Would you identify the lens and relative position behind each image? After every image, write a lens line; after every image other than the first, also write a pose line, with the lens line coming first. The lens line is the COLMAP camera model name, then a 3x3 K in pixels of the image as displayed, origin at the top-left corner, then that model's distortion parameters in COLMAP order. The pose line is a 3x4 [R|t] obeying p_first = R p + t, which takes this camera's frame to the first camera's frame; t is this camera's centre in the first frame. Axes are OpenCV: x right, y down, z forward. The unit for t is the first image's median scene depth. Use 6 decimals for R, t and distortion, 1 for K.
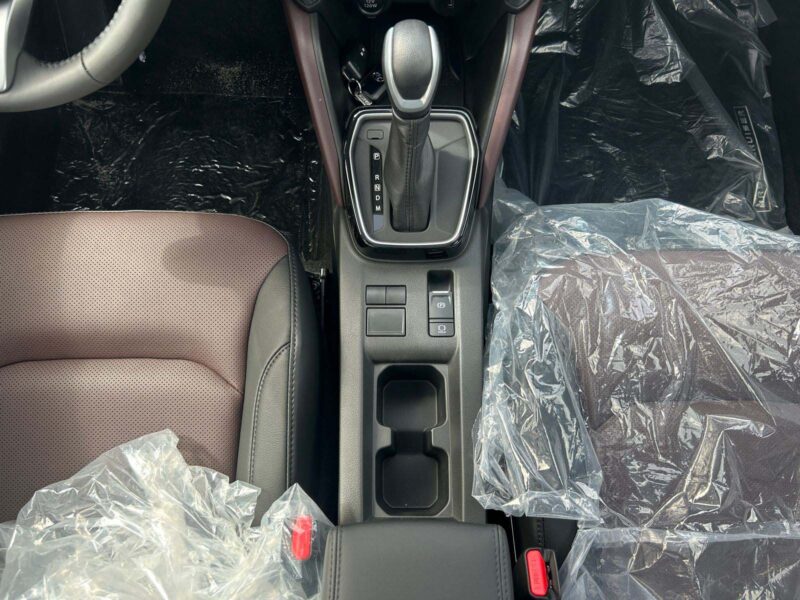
lens RADIAL K [[611.0, 0, 398.6], [0, 611.0, 296.1], [0, 0, 1]] dist [0.051372, -0.062761]
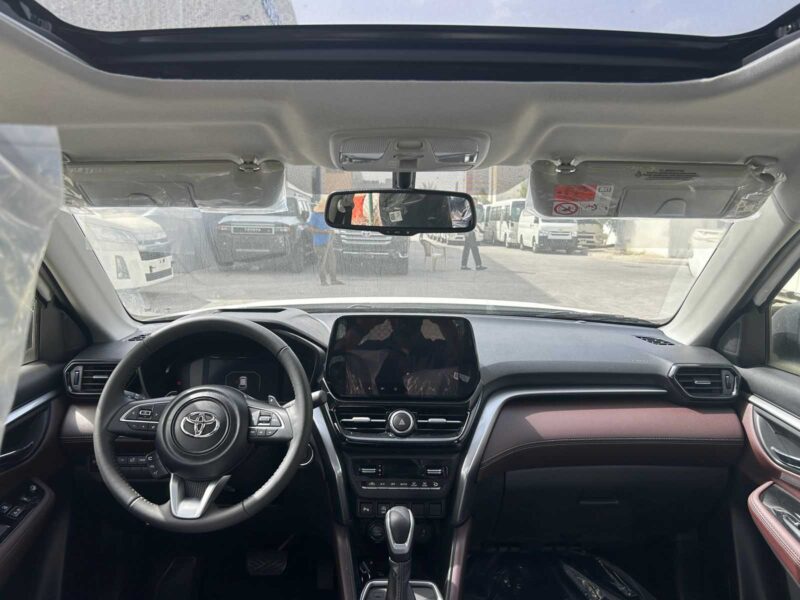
lens RADIAL K [[611.0, 0, 398.6], [0, 611.0, 296.1], [0, 0, 1]] dist [0.051372, -0.062761]
pose [[0.999972, 0.001375, 0.007401, 0.001513], [0.006128, 0.422444, -0.906368, 0.809251], [-0.004372, 0.906388, 0.422423, -0.351895]]
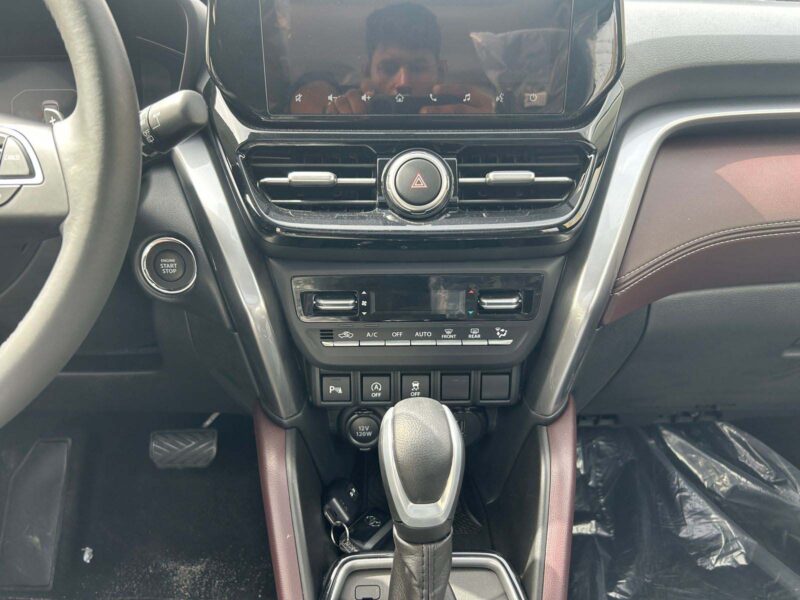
lens RADIAL K [[609.3, 0, 400.0], [0, 609.3, 300.0], [0, 0, 1]] dist [0.058102, -0.062804]
pose [[0.999679, -0.017806, 0.018002, -0.009161], [0.025290, 0.667600, -0.744091, 0.014467], [0.001231, 0.744307, 0.667836, 0.315876]]
